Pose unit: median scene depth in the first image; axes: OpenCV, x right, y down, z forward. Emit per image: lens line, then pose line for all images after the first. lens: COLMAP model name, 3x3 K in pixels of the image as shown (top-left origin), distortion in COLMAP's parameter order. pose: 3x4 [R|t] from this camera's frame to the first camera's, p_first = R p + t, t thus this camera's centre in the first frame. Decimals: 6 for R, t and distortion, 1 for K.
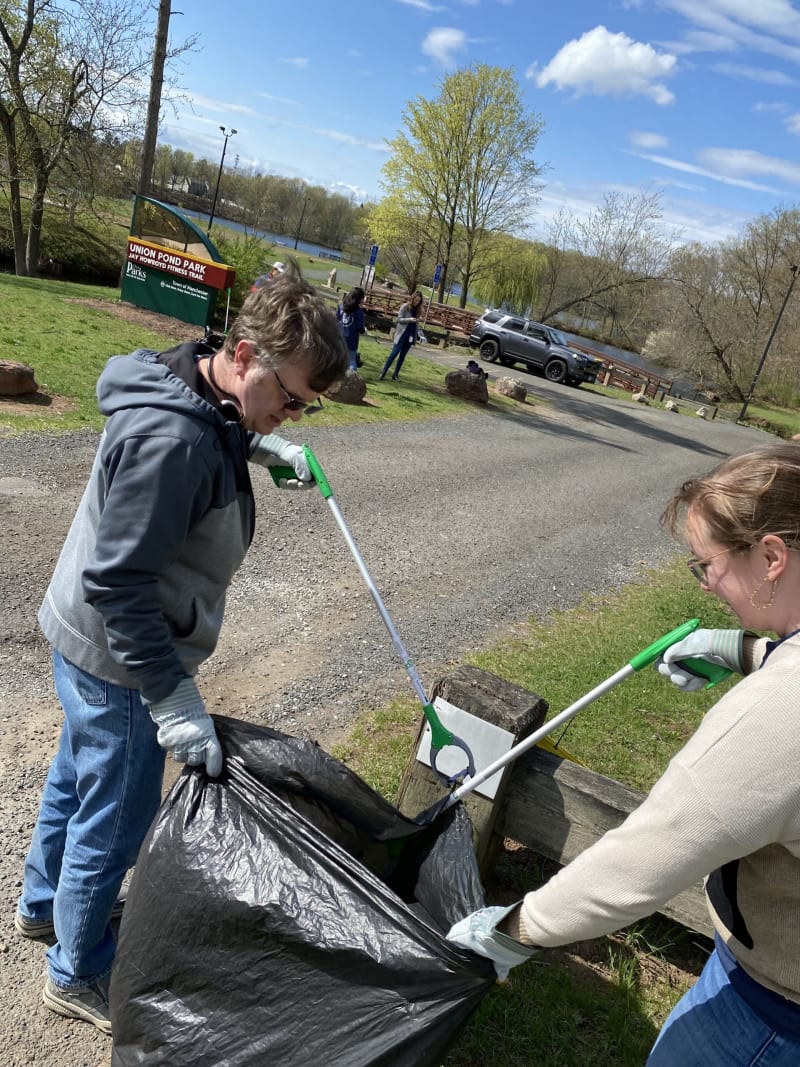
lens RADIAL K [[837.6, 0, 400.5], [0, 837.6, 533.0], [0, 0, 1]] dist [0.000598, -0.000711]
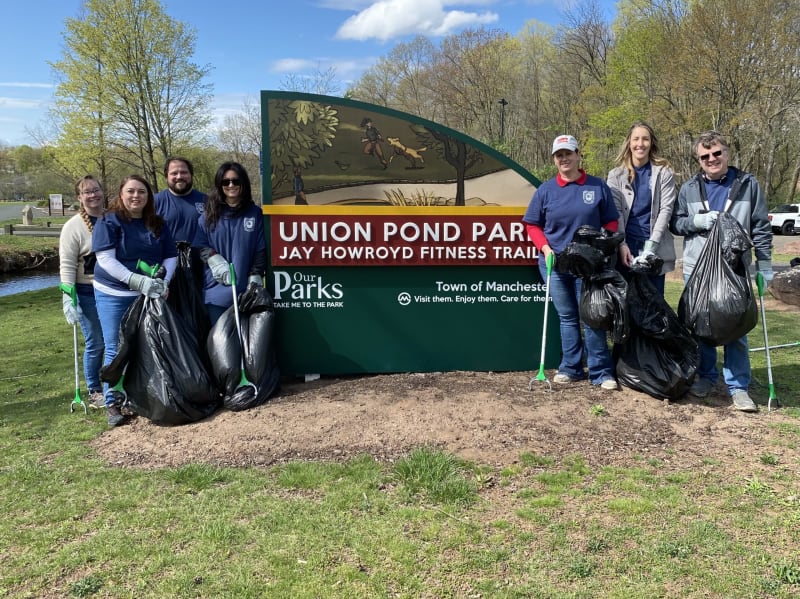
lens RADIAL K [[628.0, 0, 399.6], [0, 628.0, 300.4], [0, 0, 1]] dist [0.000598, -0.000711]
pose [[0.807382, -0.328976, 0.489804, -0.428928], [0.361961, 0.931737, 0.029151, -0.306751], [-0.465959, 0.153754, 0.871345, 0.753550]]
